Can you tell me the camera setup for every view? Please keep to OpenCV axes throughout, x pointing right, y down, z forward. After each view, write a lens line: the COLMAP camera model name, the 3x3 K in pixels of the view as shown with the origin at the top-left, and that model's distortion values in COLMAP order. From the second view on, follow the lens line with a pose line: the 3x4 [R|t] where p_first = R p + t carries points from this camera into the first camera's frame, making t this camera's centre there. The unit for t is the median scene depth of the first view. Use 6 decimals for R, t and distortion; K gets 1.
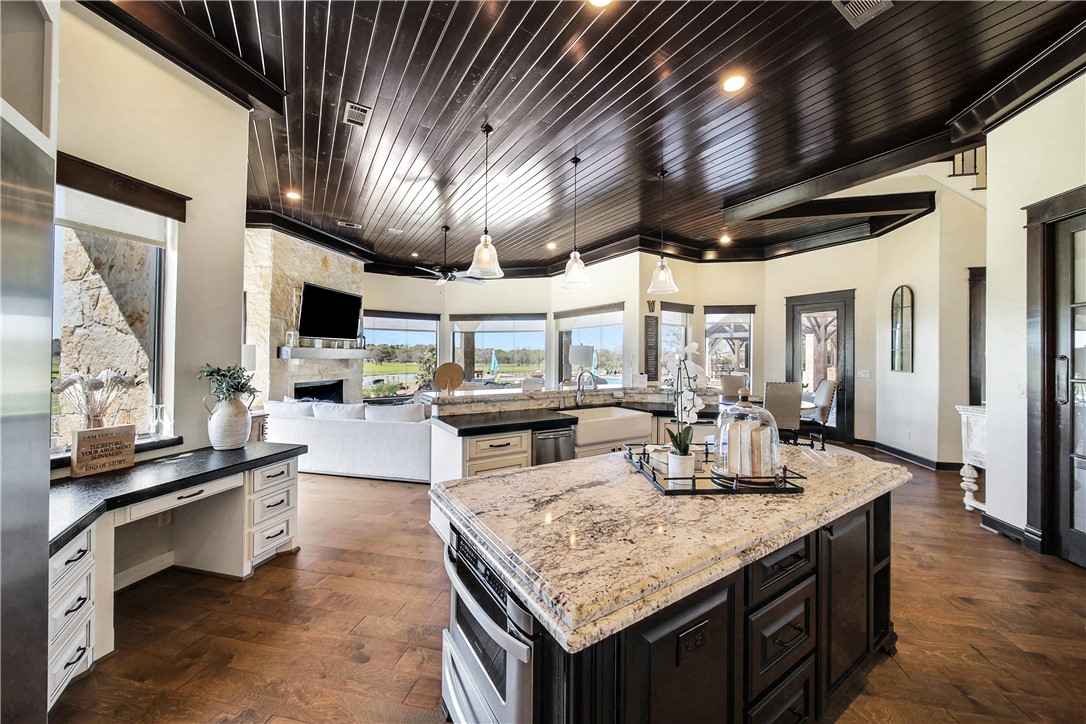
lens RADIAL K [[386.3, 0, 543.0], [0, 386.3, 362.0], [0, 0, 1]] dist [-0.001637, -0.000088]
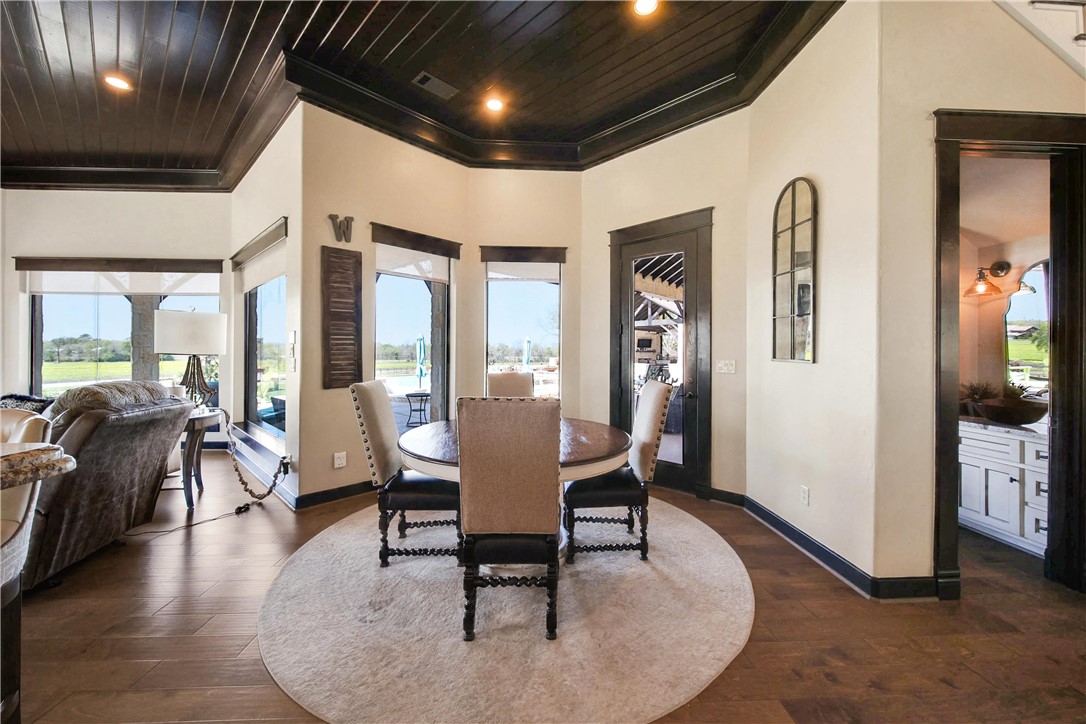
lens RADIAL K [[386.3, 0, 543.0], [0, 386.3, 362.0], [0, 0, 1]] dist [-0.001637, -0.000088]
pose [[0.973717, -0.006161, 0.227676, 0.457770], [0.003734, 0.999932, 0.011089, 0.017550], [-0.227729, -0.009948, 0.973674, 0.532448]]
